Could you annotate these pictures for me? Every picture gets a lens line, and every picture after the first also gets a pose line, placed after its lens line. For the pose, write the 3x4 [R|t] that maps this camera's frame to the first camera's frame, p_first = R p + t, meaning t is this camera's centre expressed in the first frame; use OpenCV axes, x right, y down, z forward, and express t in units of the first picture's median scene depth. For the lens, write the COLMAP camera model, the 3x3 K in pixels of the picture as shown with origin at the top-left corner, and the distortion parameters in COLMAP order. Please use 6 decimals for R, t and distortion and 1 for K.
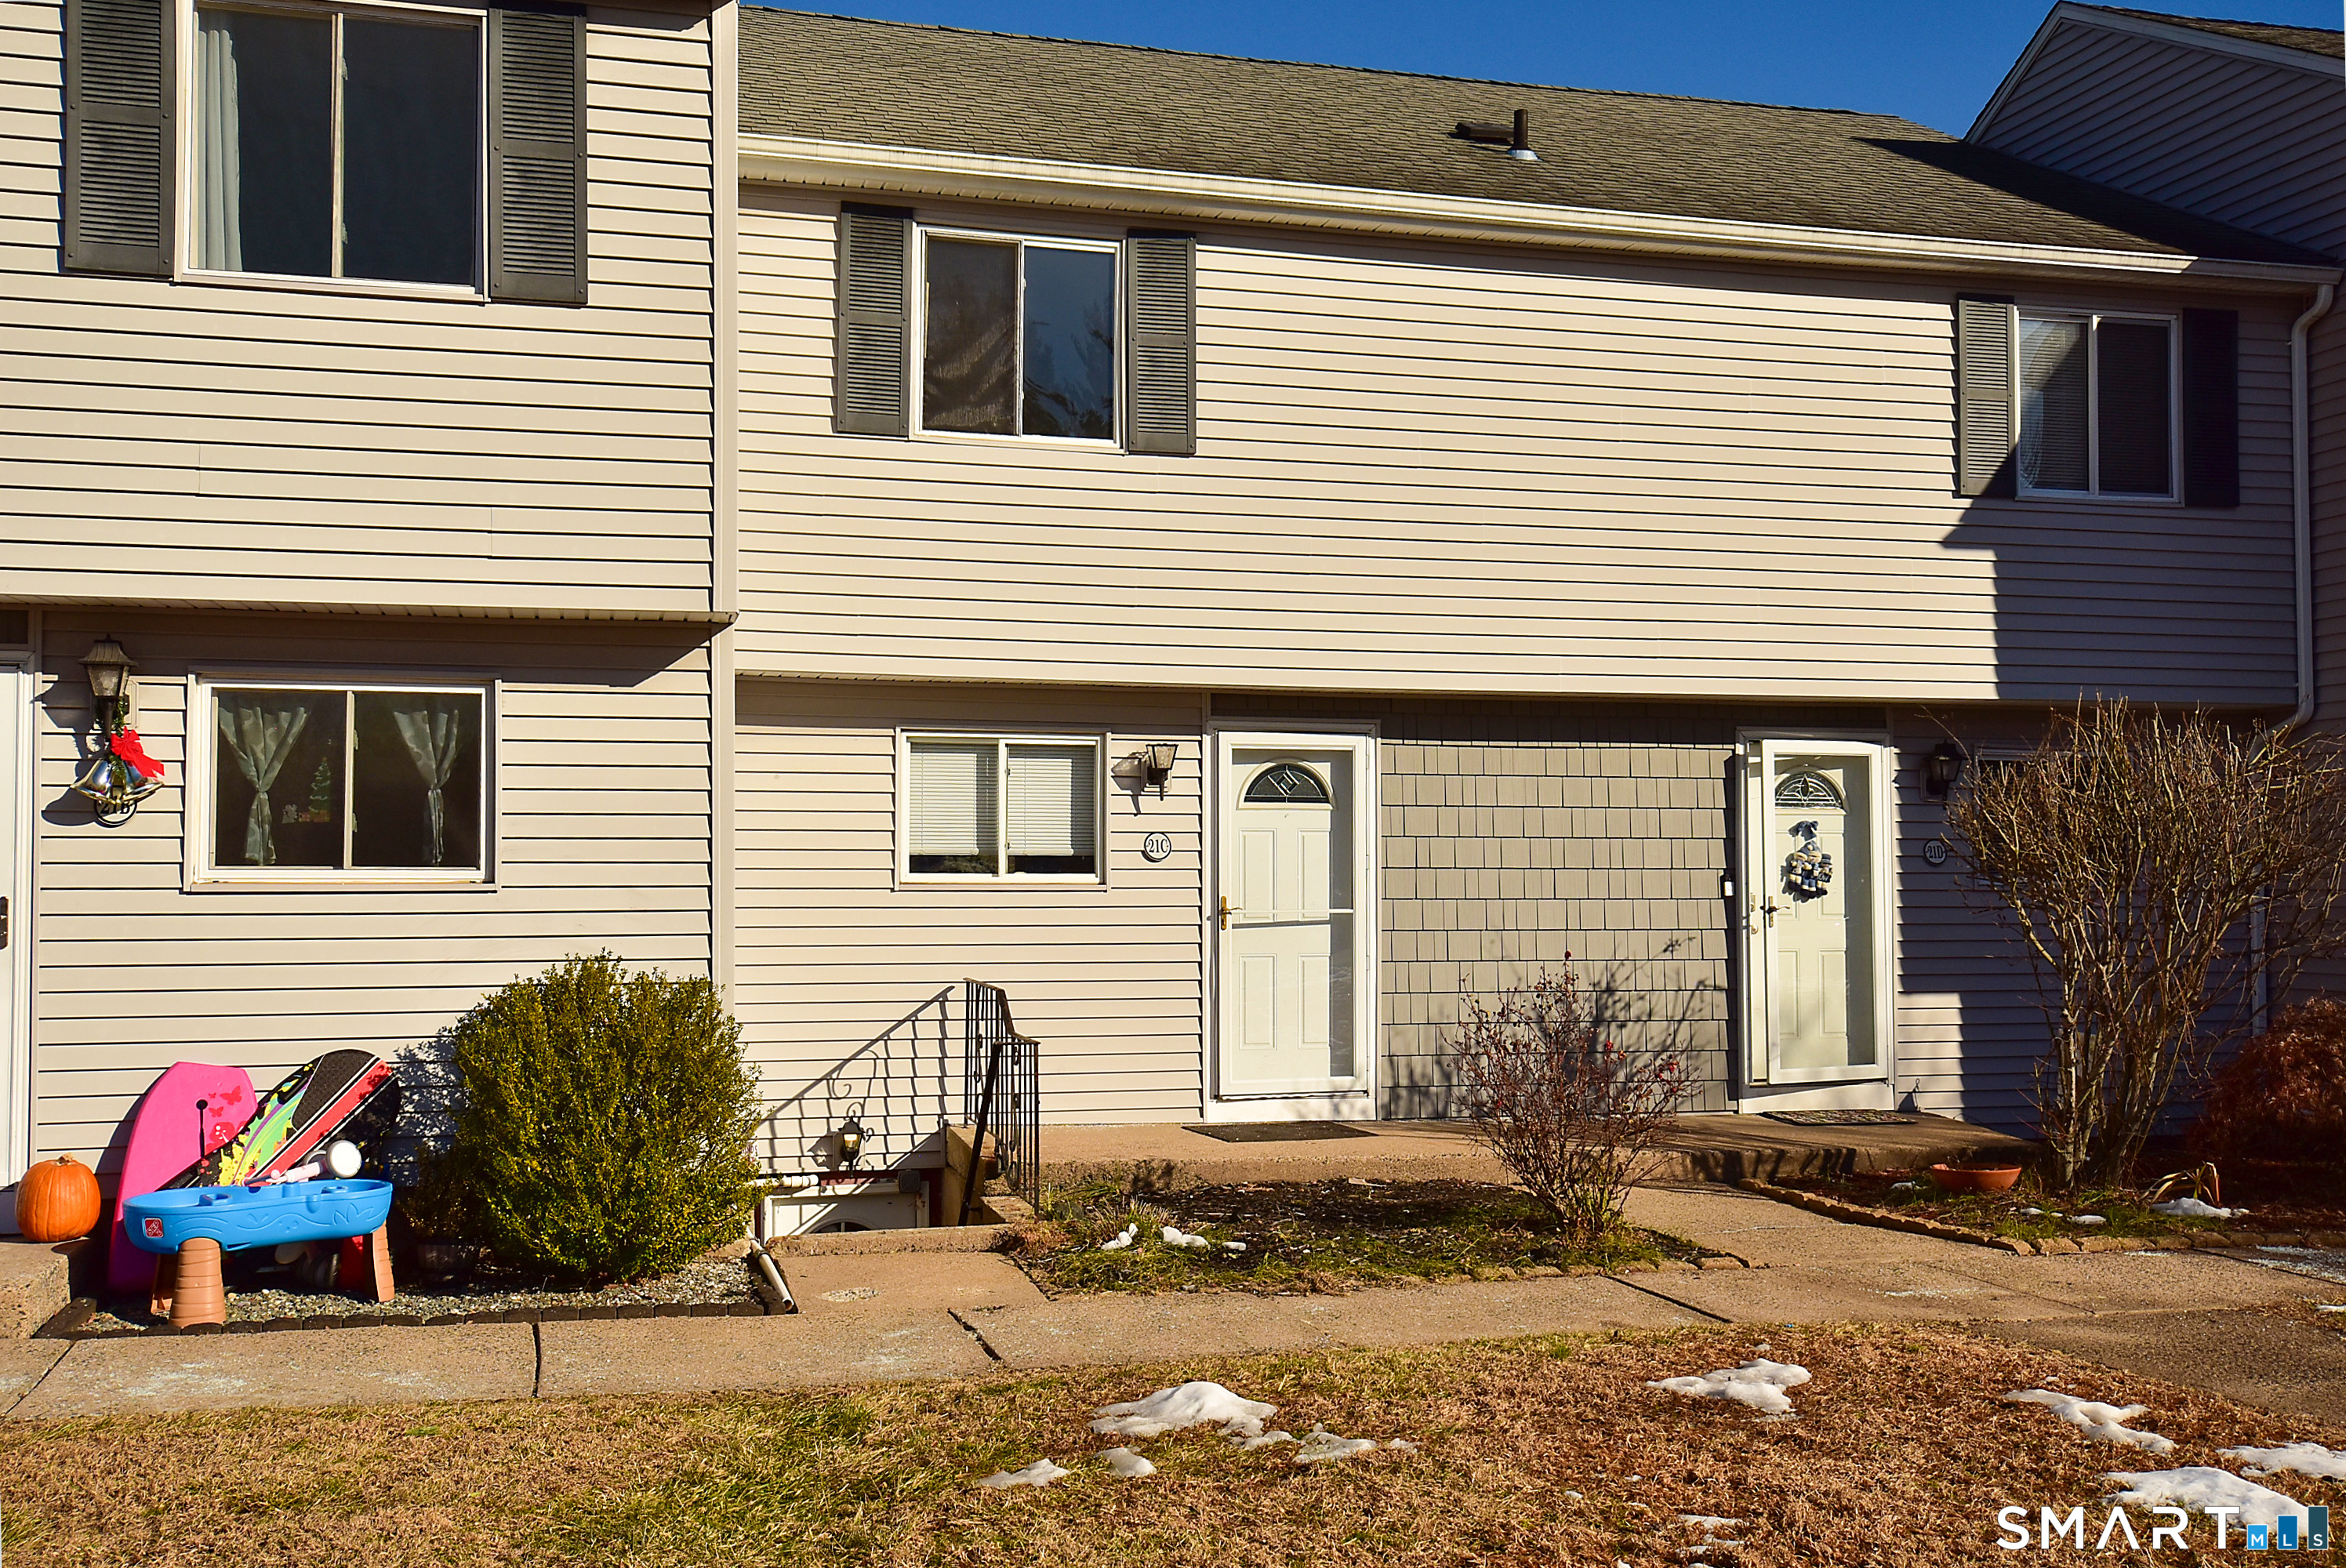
lens RADIAL K [[2358.4, 0, 1178.2], [0, 2358.4, 795.6], [0, 0, 1]] dist [0.032305, 0.000000]
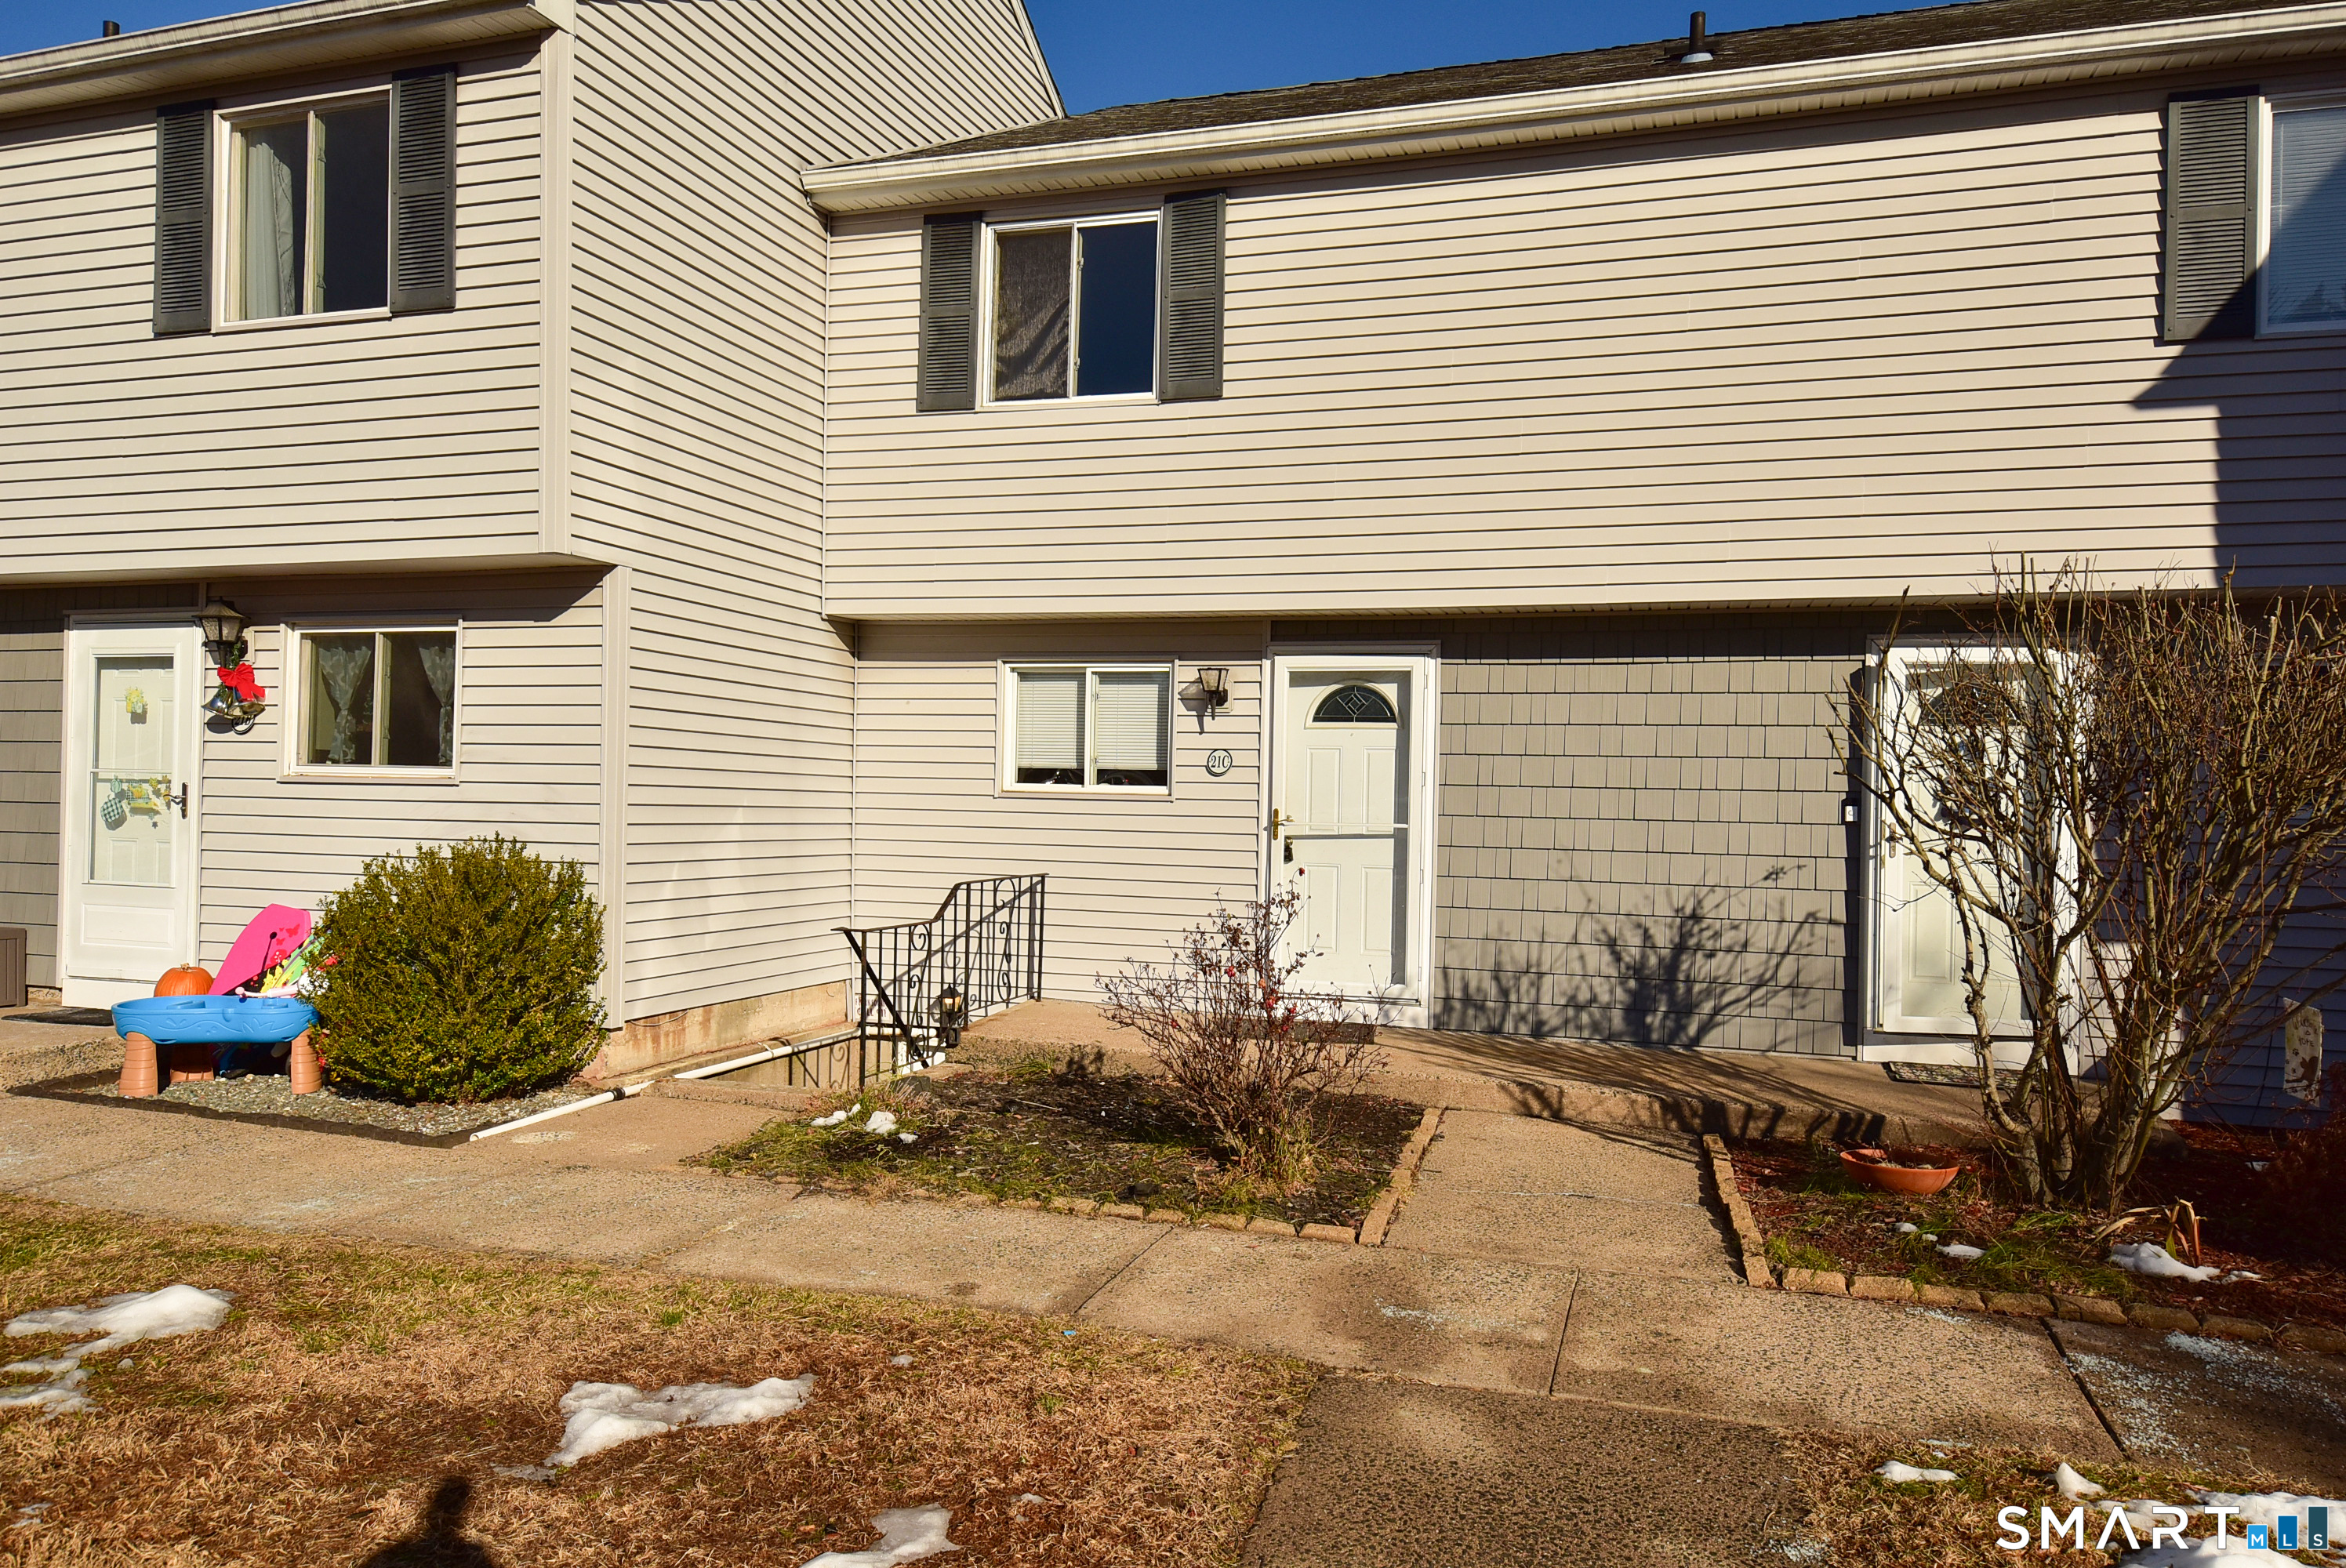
lens RADIAL K [[1572.4, 0, 1183.4], [0, 1572.4, 800.3], [0, 0, 1]] dist [0.019697, -0.015228]
pose [[0.832855, 0.016649, -0.553240, 0.391886], [-0.000110, 0.999552, 0.029916, 0.017754], [0.553491, -0.024855, 0.832484, 0.388166]]
